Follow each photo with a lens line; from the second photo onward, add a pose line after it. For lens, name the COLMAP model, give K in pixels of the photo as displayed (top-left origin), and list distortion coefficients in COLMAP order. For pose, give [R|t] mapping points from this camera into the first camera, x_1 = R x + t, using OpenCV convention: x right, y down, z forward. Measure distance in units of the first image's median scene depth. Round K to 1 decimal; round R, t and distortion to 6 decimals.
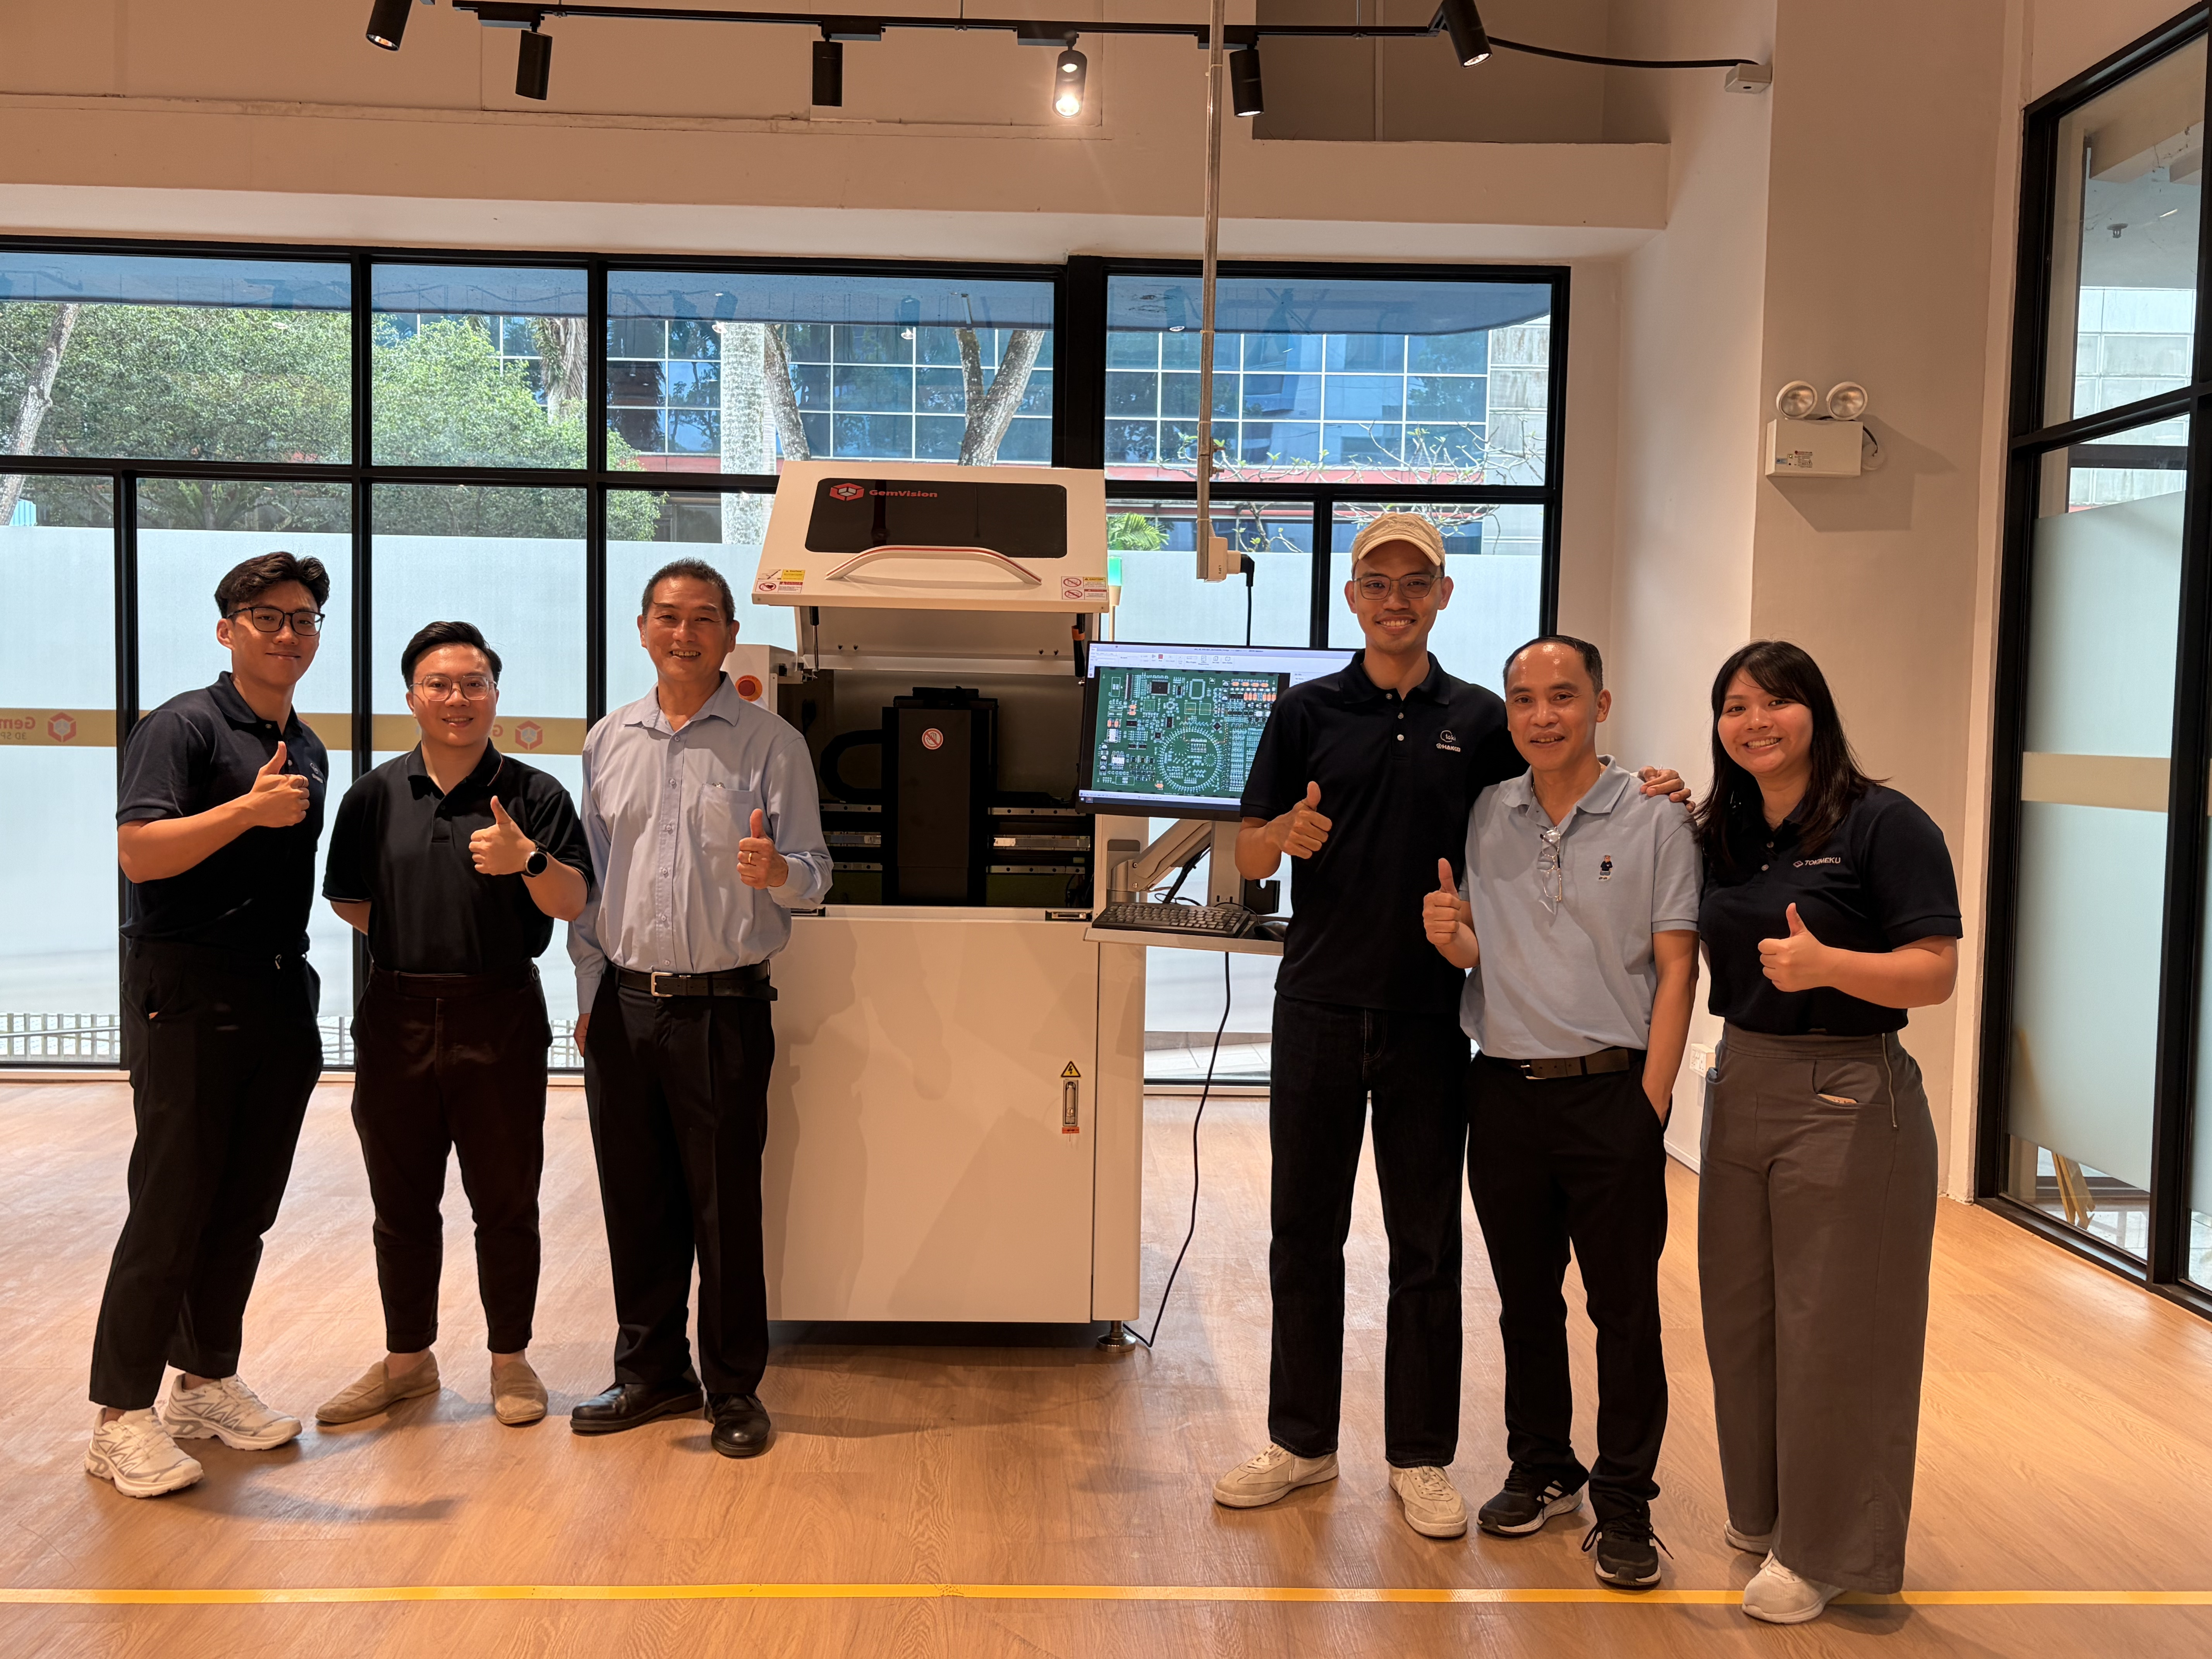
lens RADIAL K [[1937.3, 0, 1121.1], [0, 1937.3, 831.7], [0, 0, 1]] dist [0.038231, -0.015893]
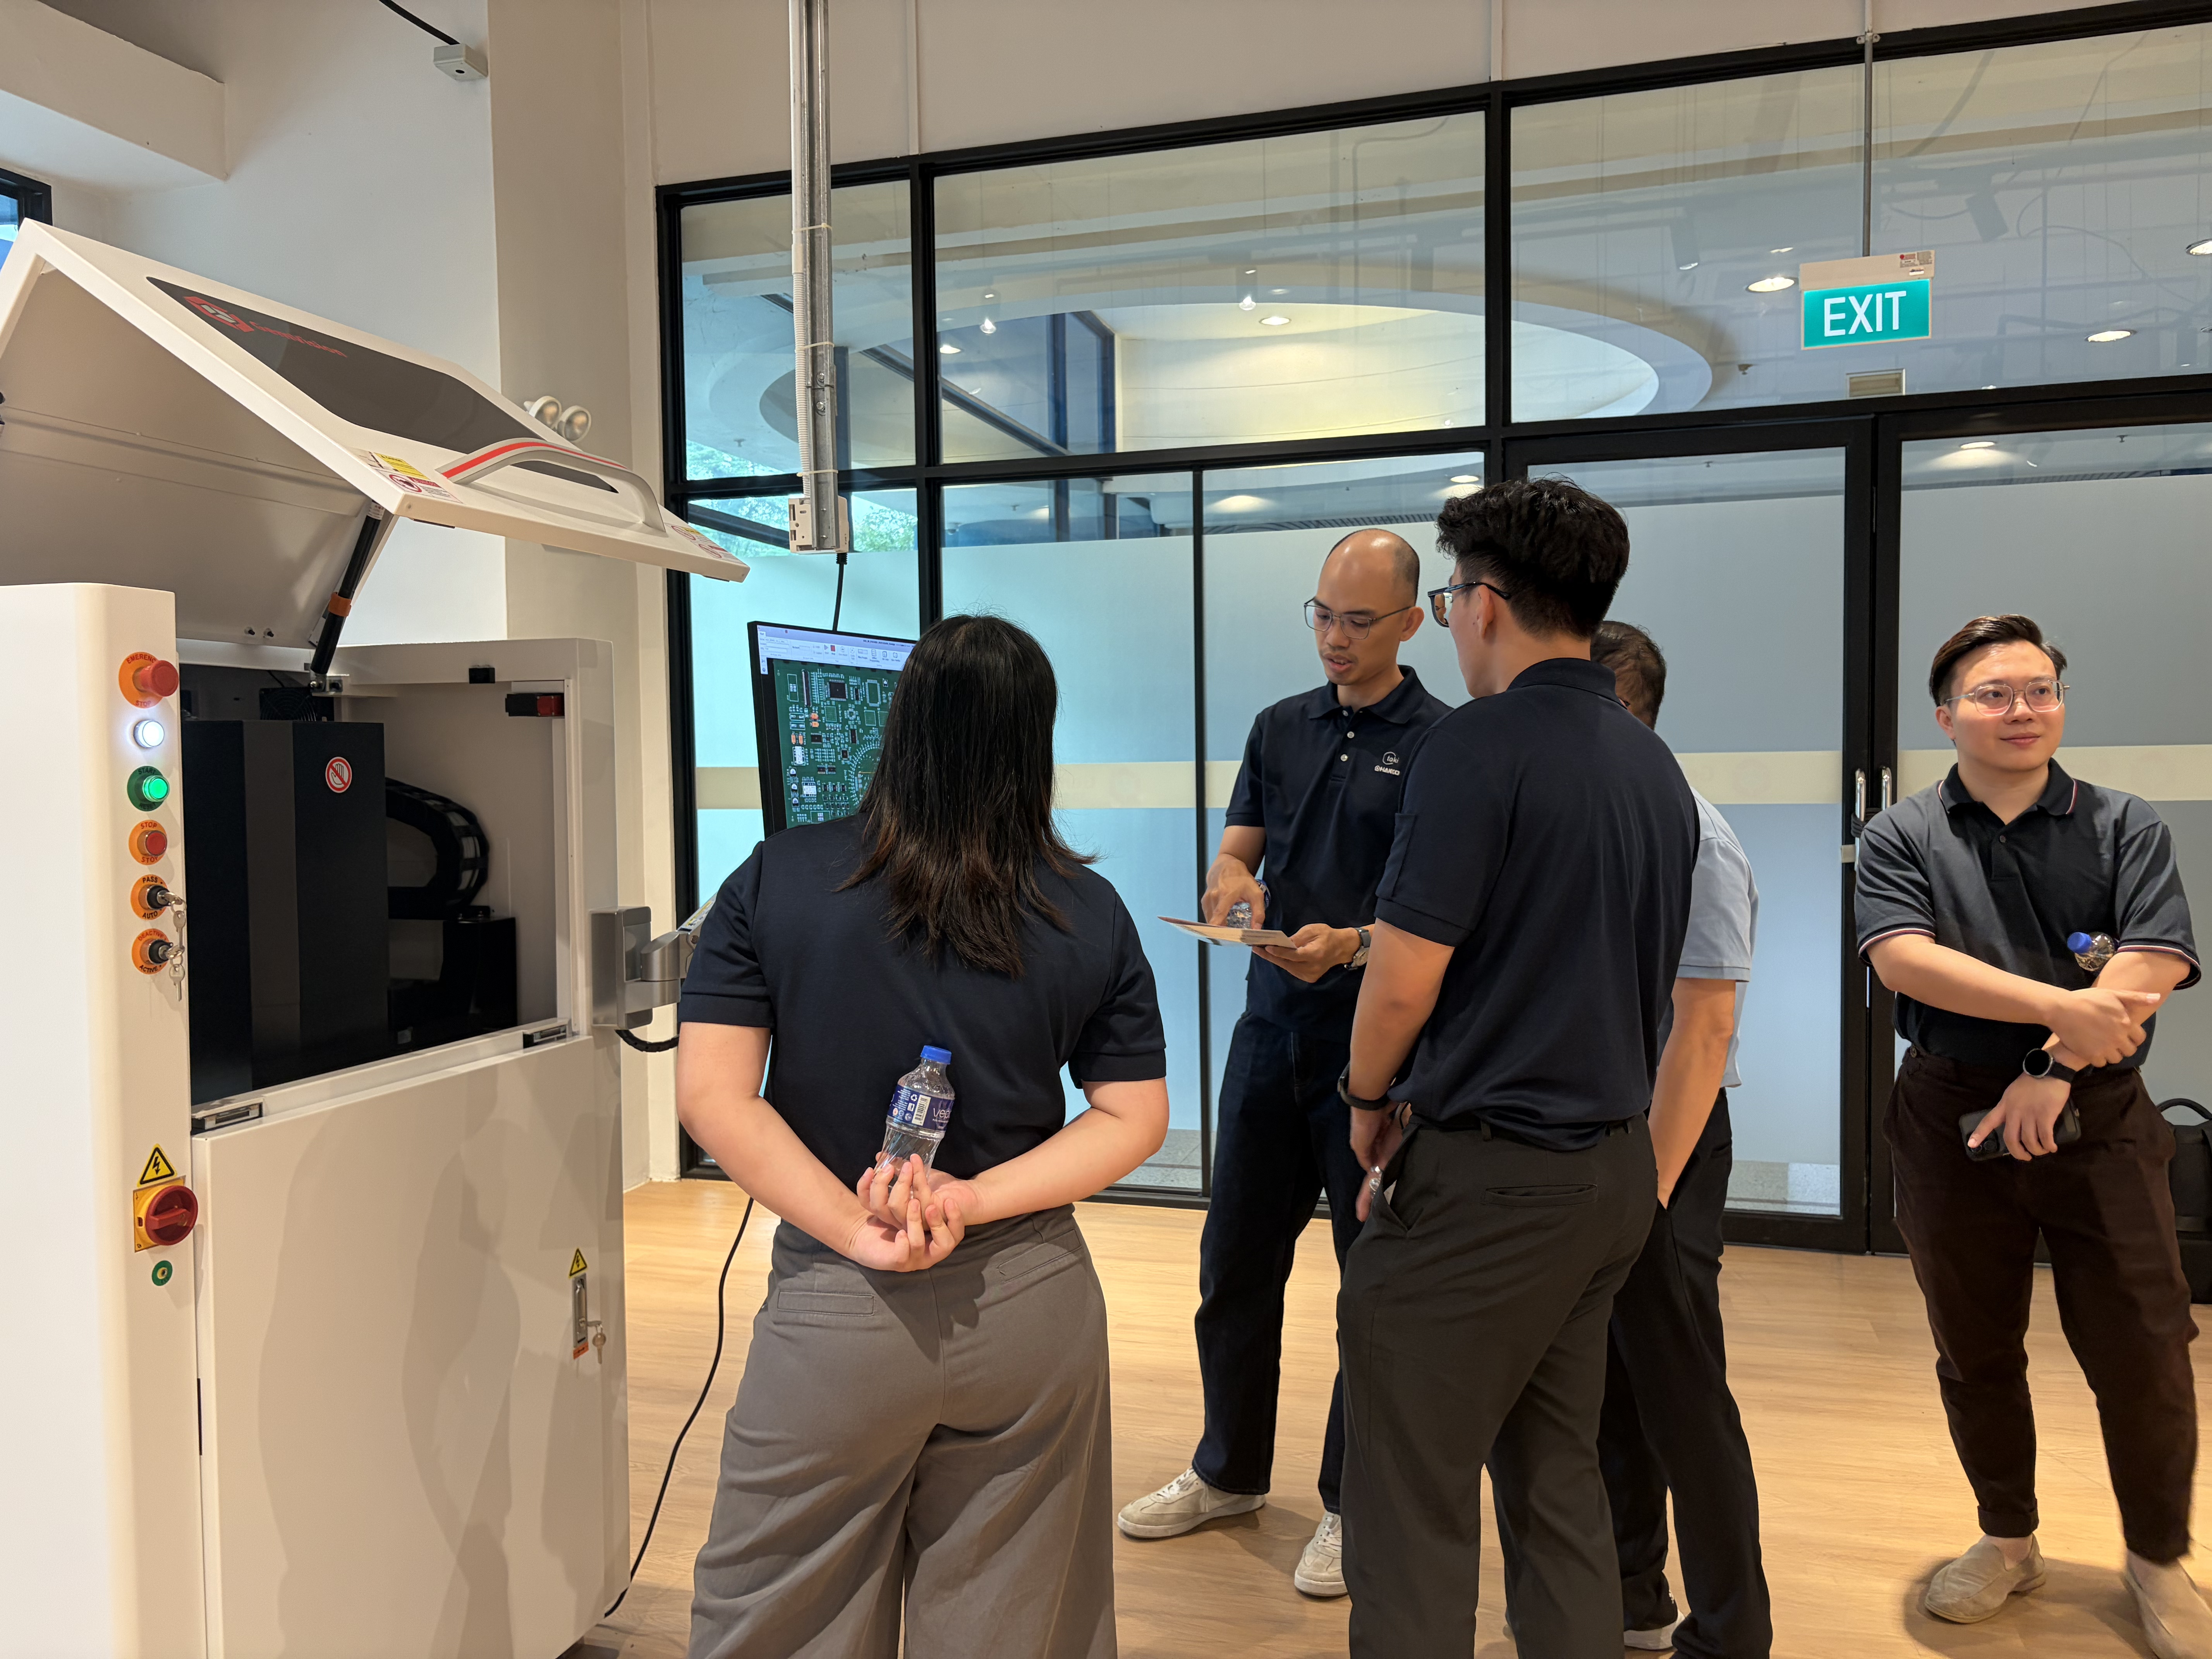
lens RADIAL K [[1658.8, 0, 1115.4], [0, 1658.8, 817.3], [0, 0, 1]] dist [0.049026, -0.049705]
pose [[0.327563, -0.058448, 0.943020, -0.481193], [0.074238, 0.996591, 0.035981, -0.035053], [-0.941908, 0.058222, 0.330785, 0.598948]]
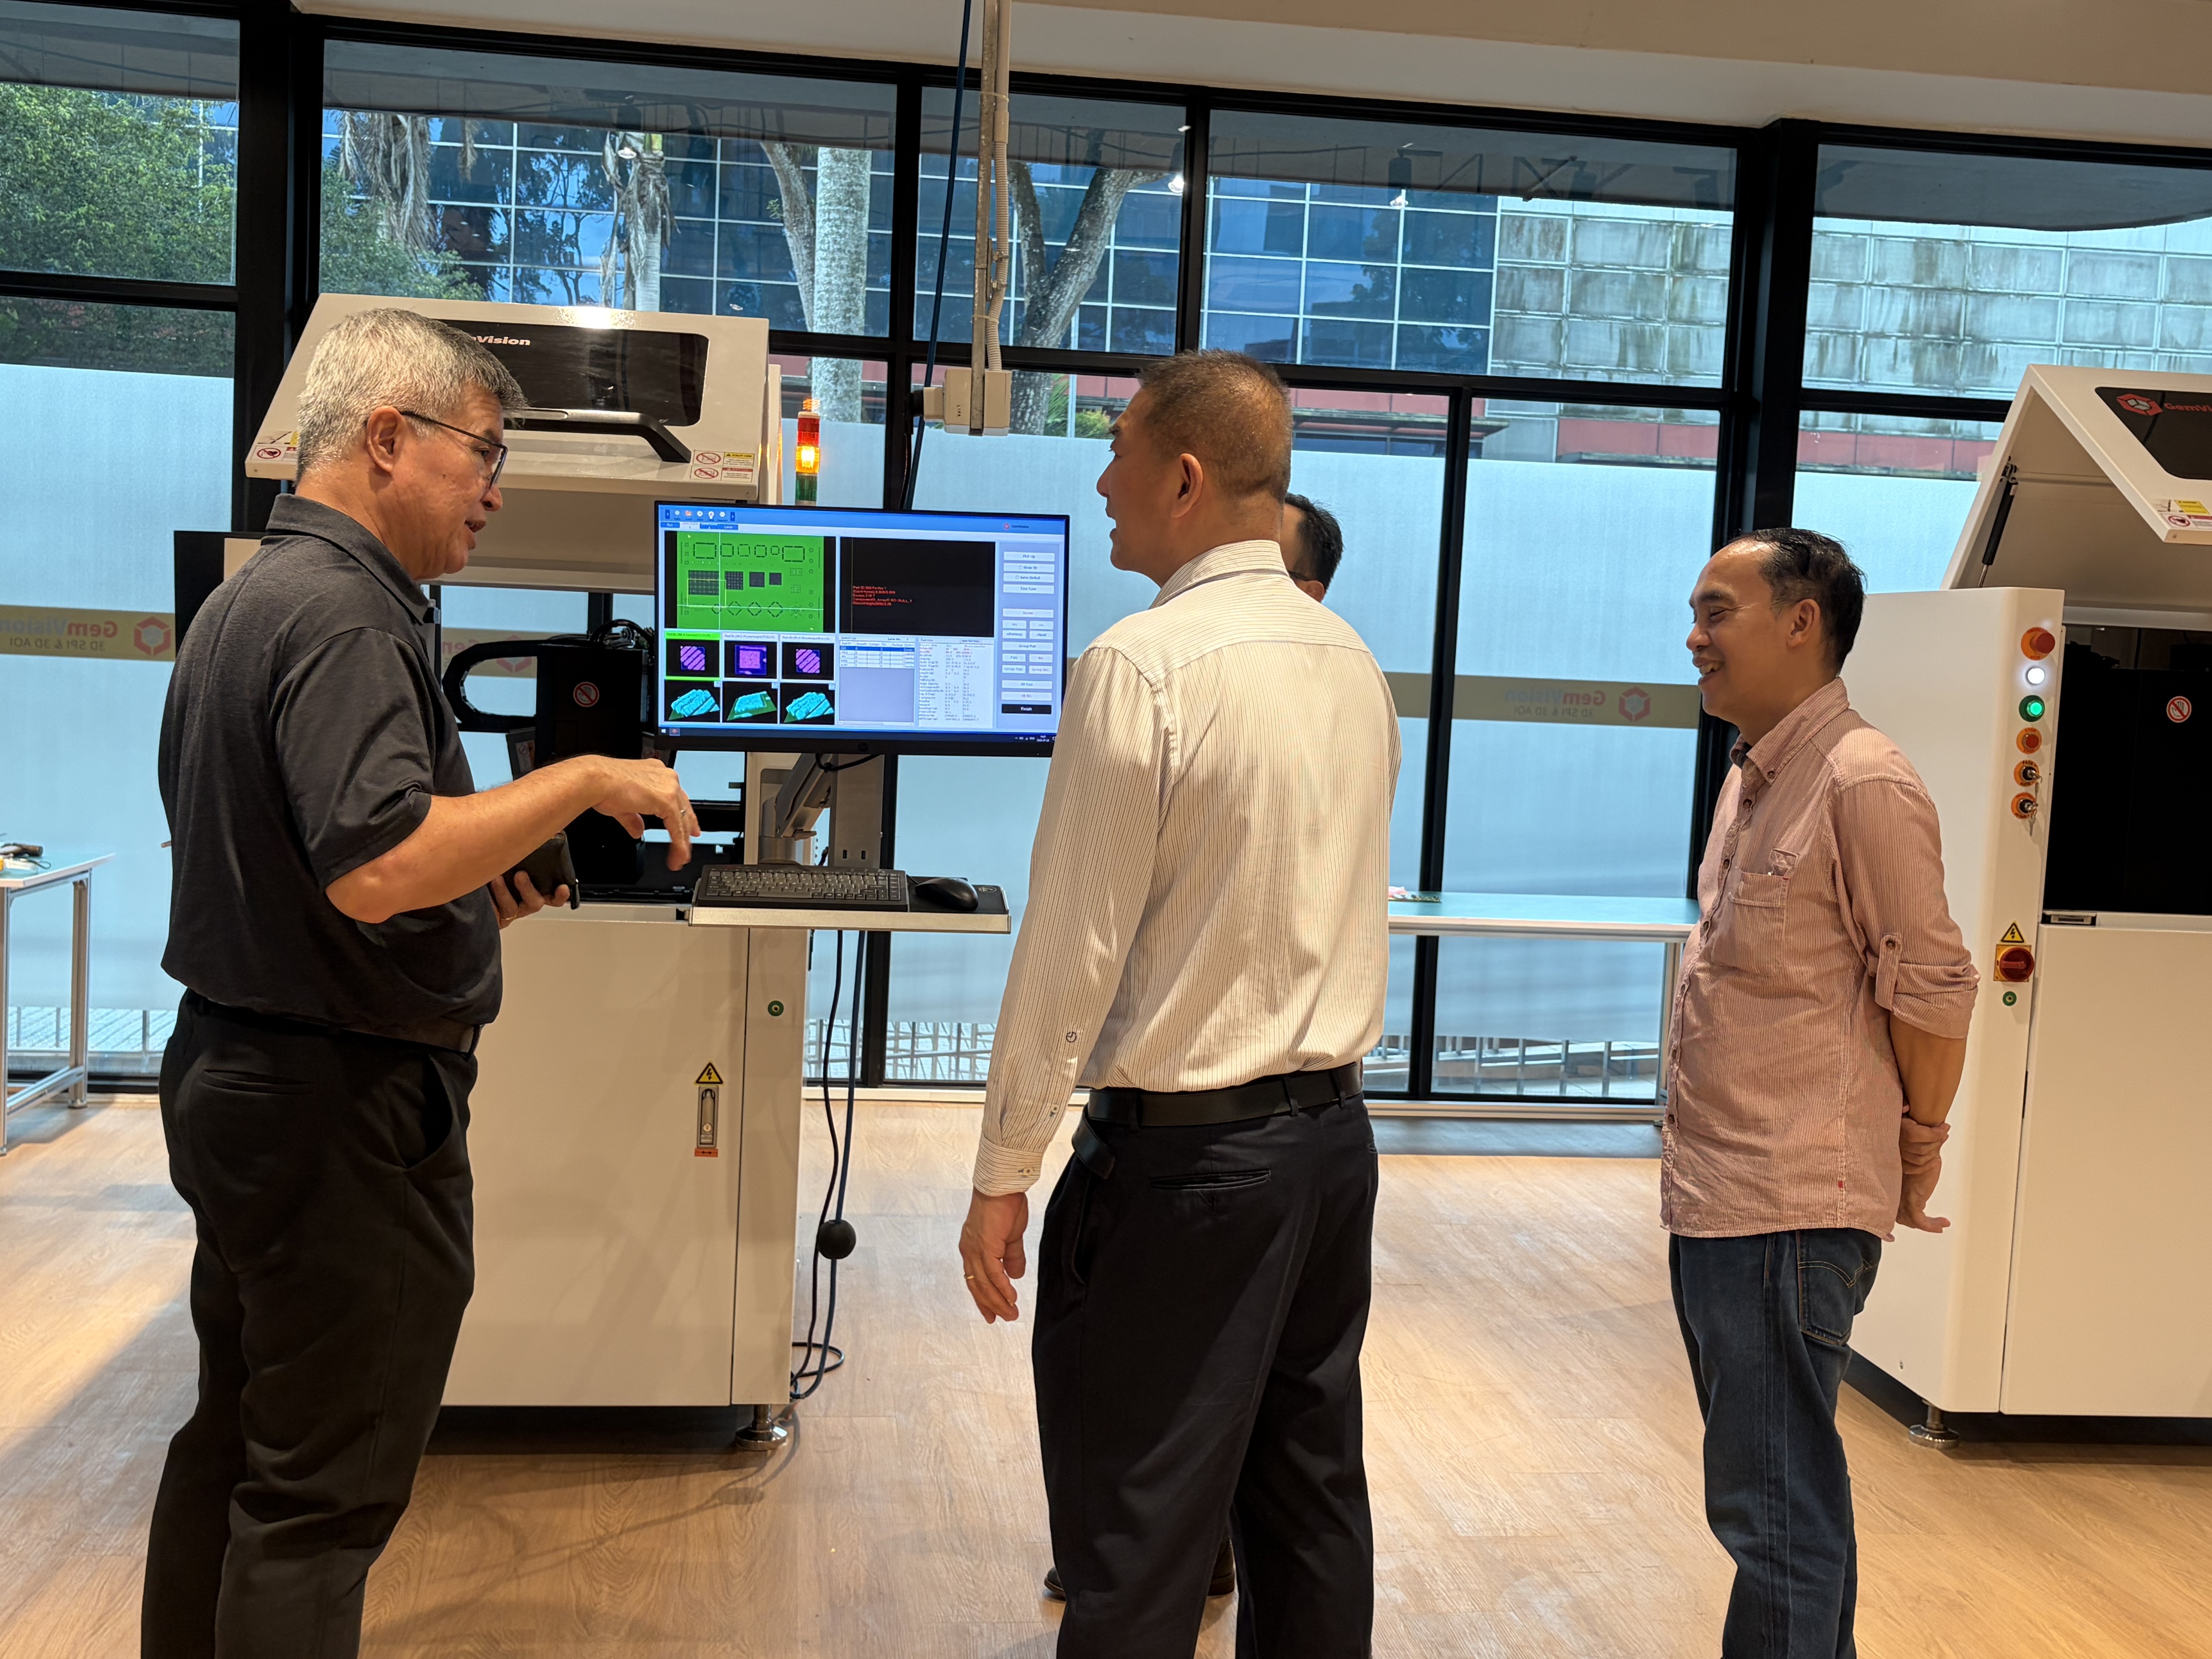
lens RADIAL K [[2263.6, 0, 1128.0], [0, 2263.6, 841.2], [0, 0, 1]] dist [0.029547, 0.000000]
pose [[0.994980, 0.019537, 0.098153, -0.624905], [-0.021798, 0.999520, 0.022020, -0.004163], [-0.097675, -0.024049, 0.994928, 0.084412]]
